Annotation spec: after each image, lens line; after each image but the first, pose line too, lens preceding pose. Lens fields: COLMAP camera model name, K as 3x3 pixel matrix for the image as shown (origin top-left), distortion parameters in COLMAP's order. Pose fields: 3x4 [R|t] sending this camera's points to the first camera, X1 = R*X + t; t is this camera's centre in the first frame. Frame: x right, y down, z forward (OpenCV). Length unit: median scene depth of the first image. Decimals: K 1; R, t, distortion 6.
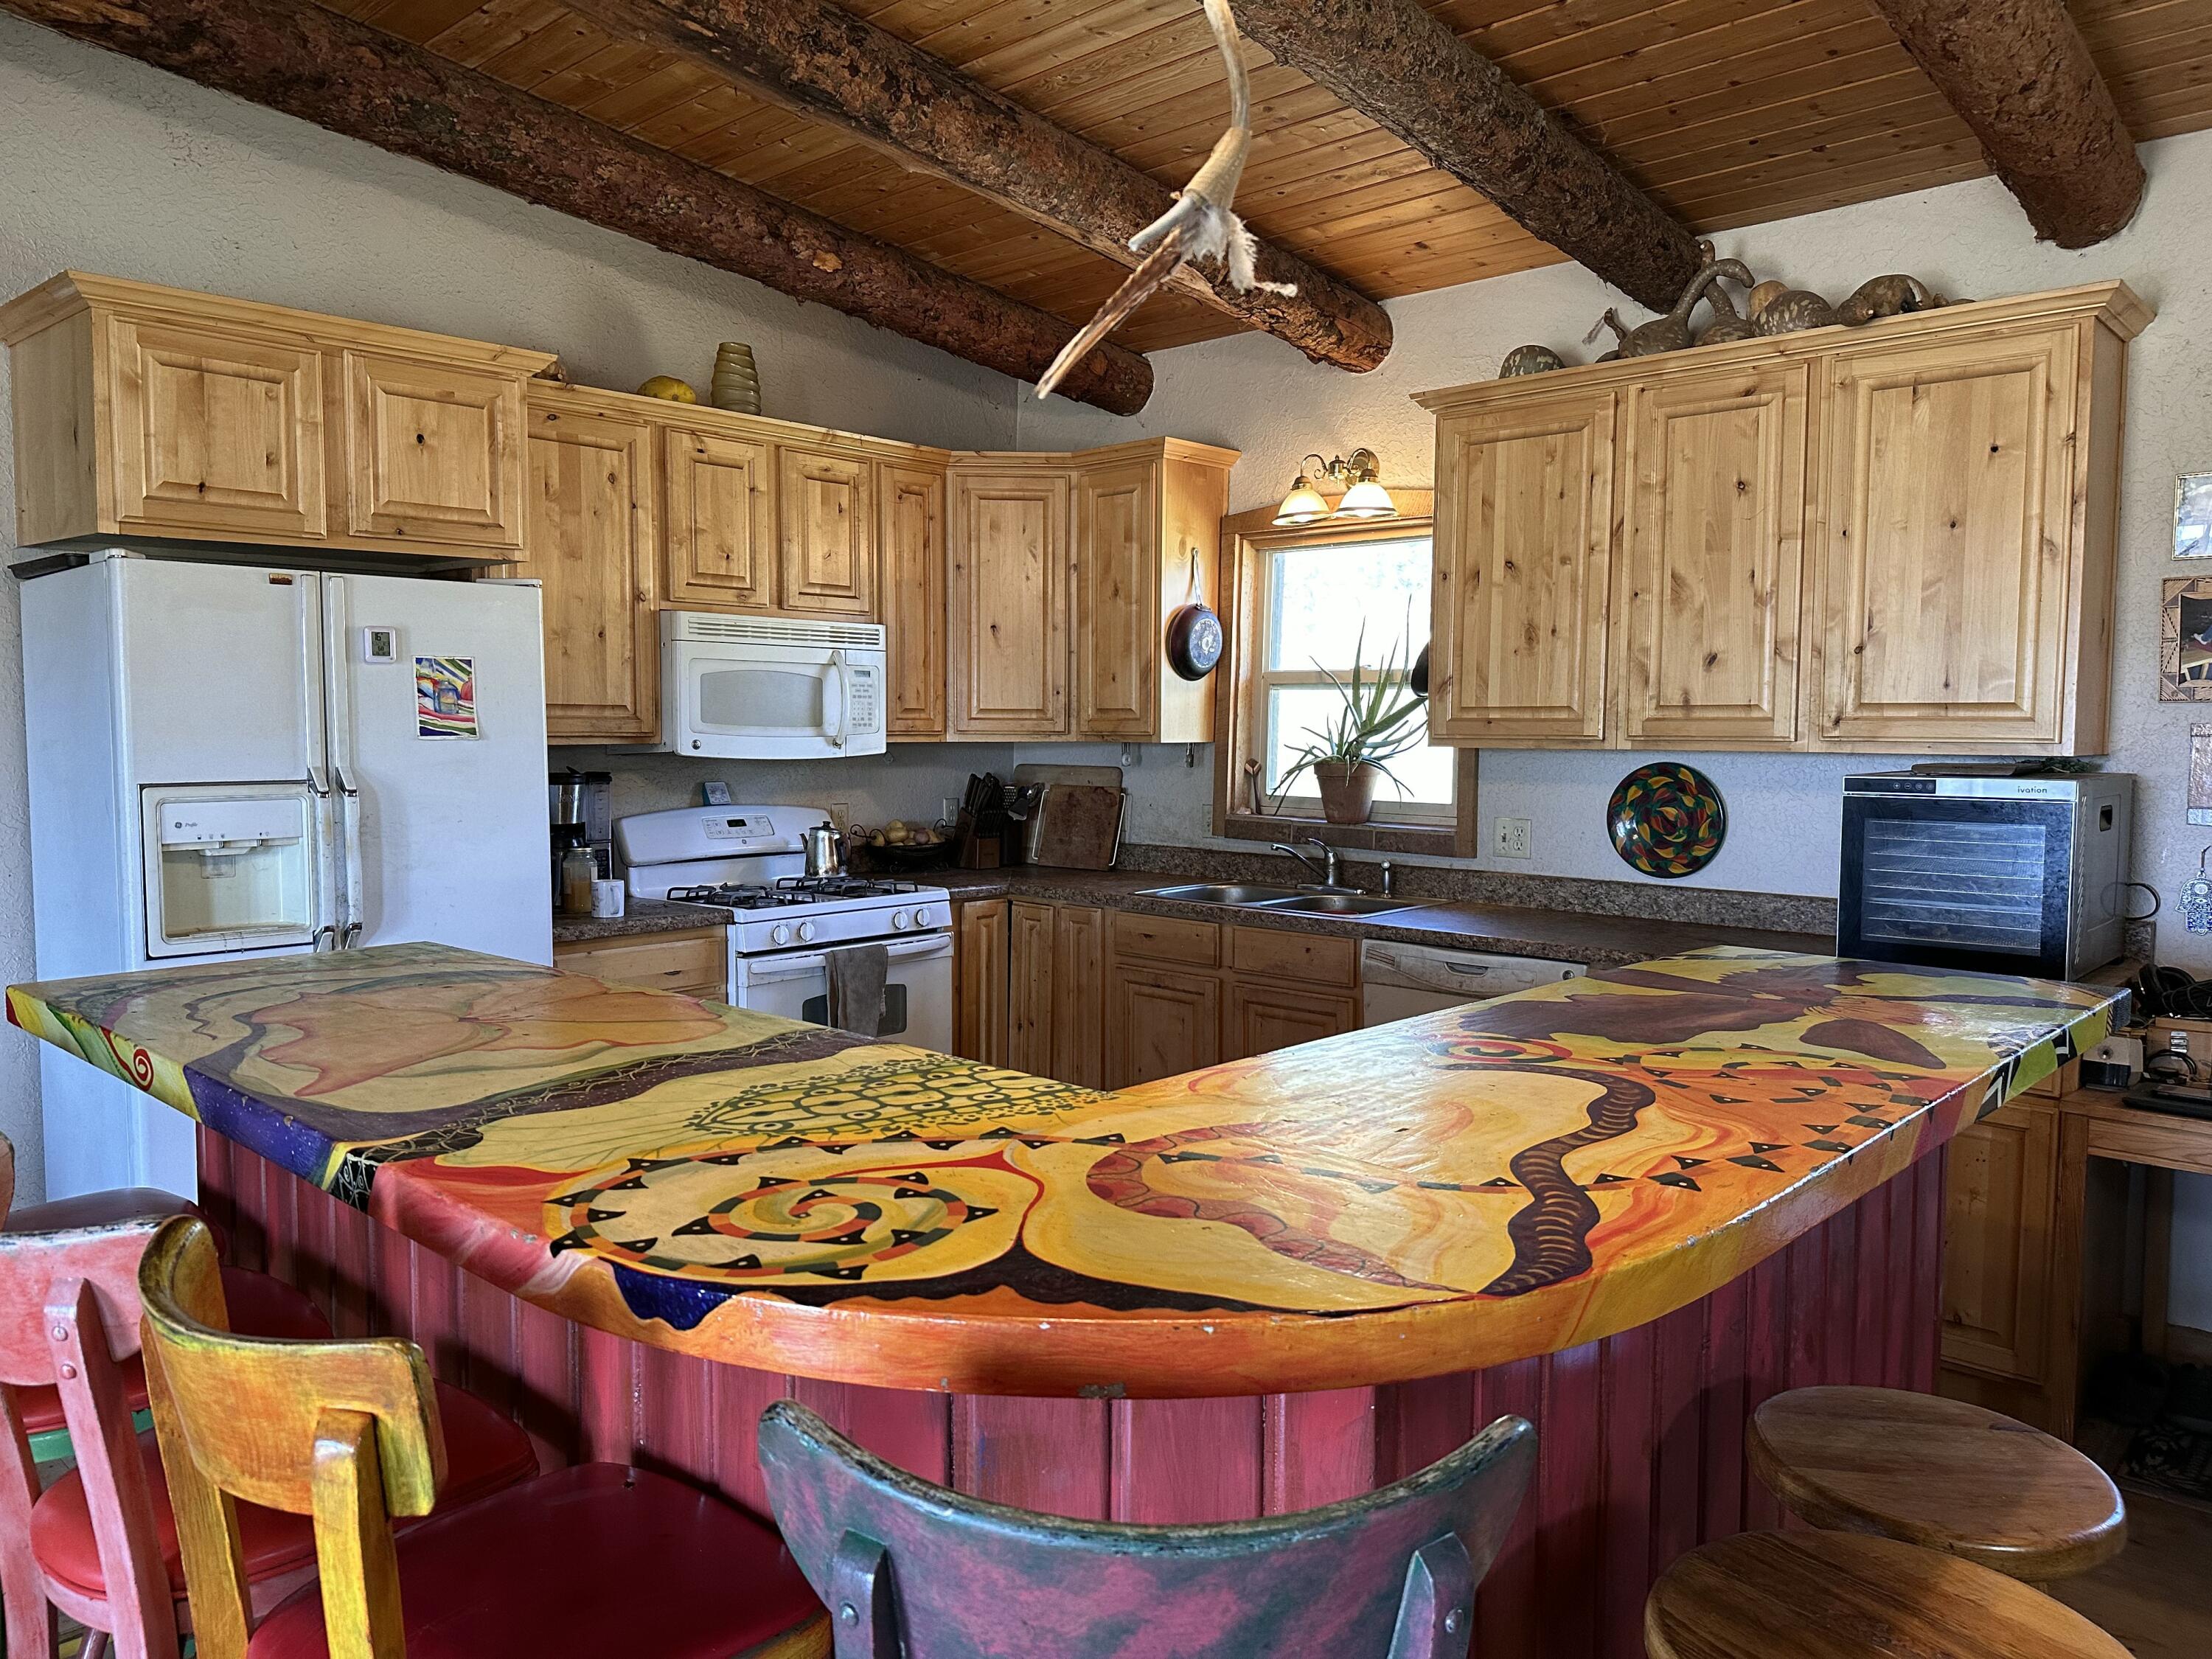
lens RADIAL K [[1553.6, 0, 1026.9], [0, 1553.6, 840.8], [0, 0, 1]] dist [0.067488, -0.075264]
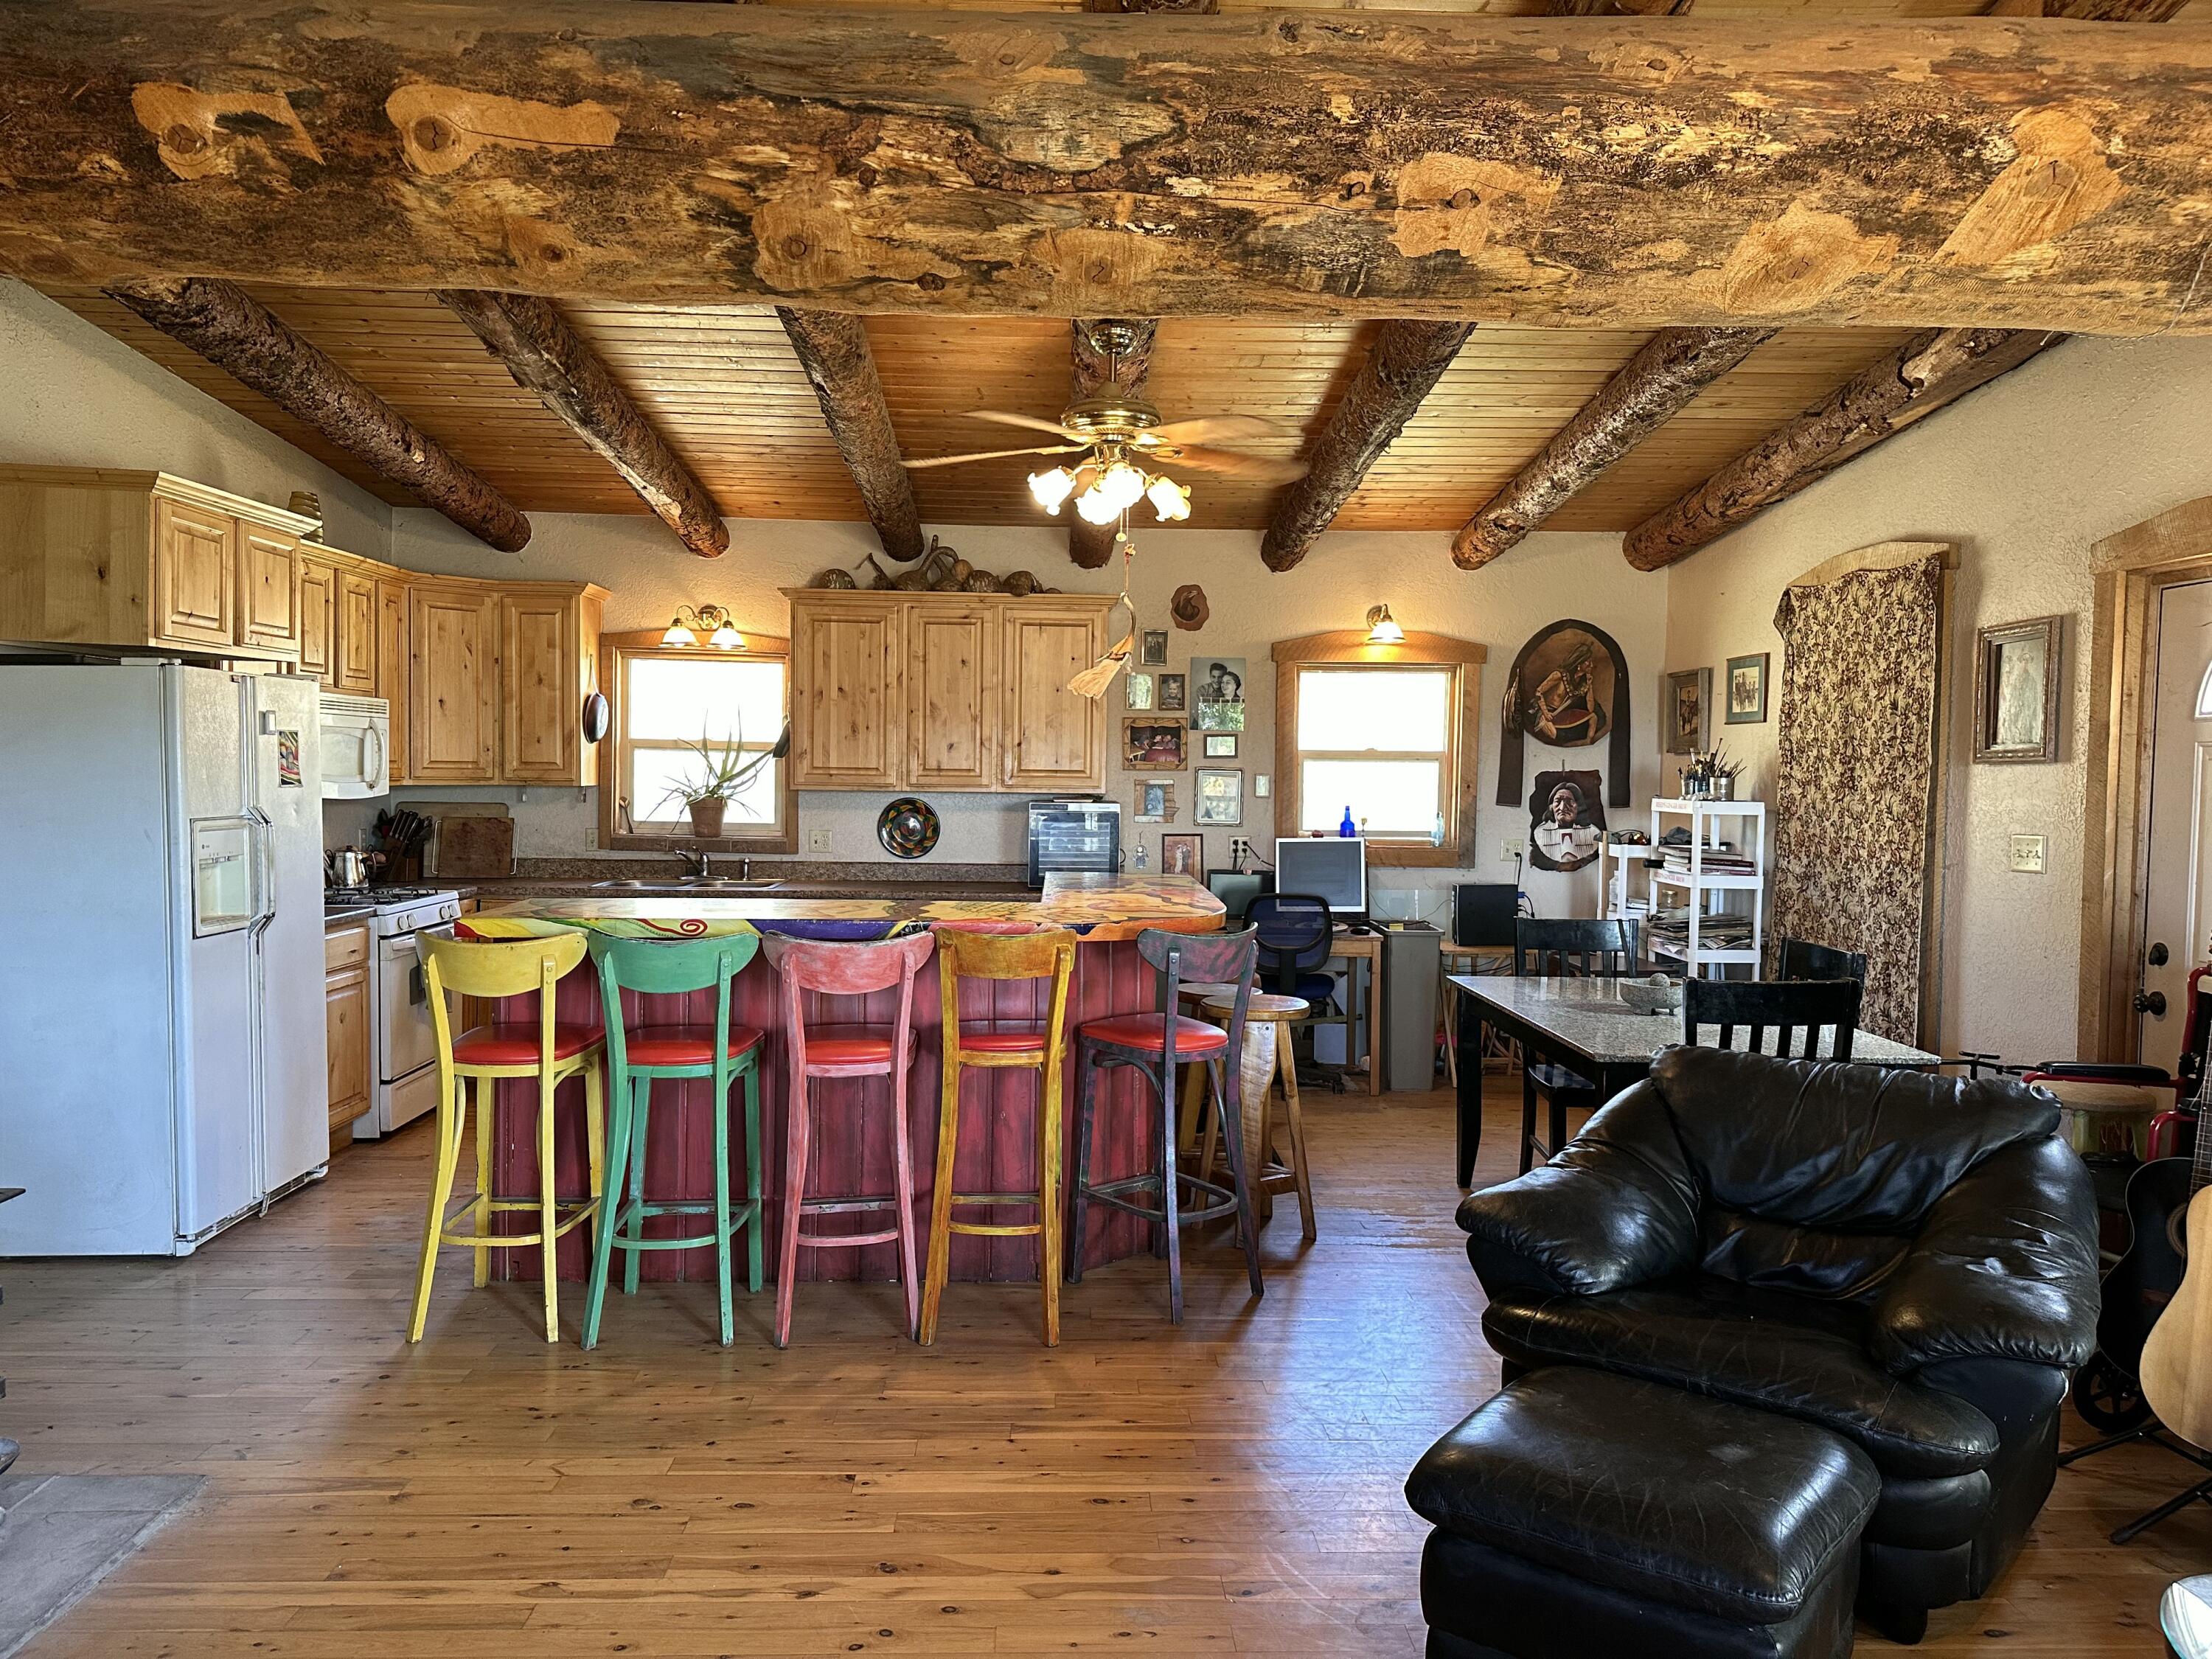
lens RADIAL K [[1553.6, 0, 1090.4], [0, 1553.6, 826.6], [0, 0, 1]] dist [0.067488, -0.075264]
pose [[0.704673, -0.020211, 0.709245, -0.683813], [0.043233, 0.998960, -0.014487, 0.019105], [-0.708214, 0.040871, 0.704814, -0.420634]]
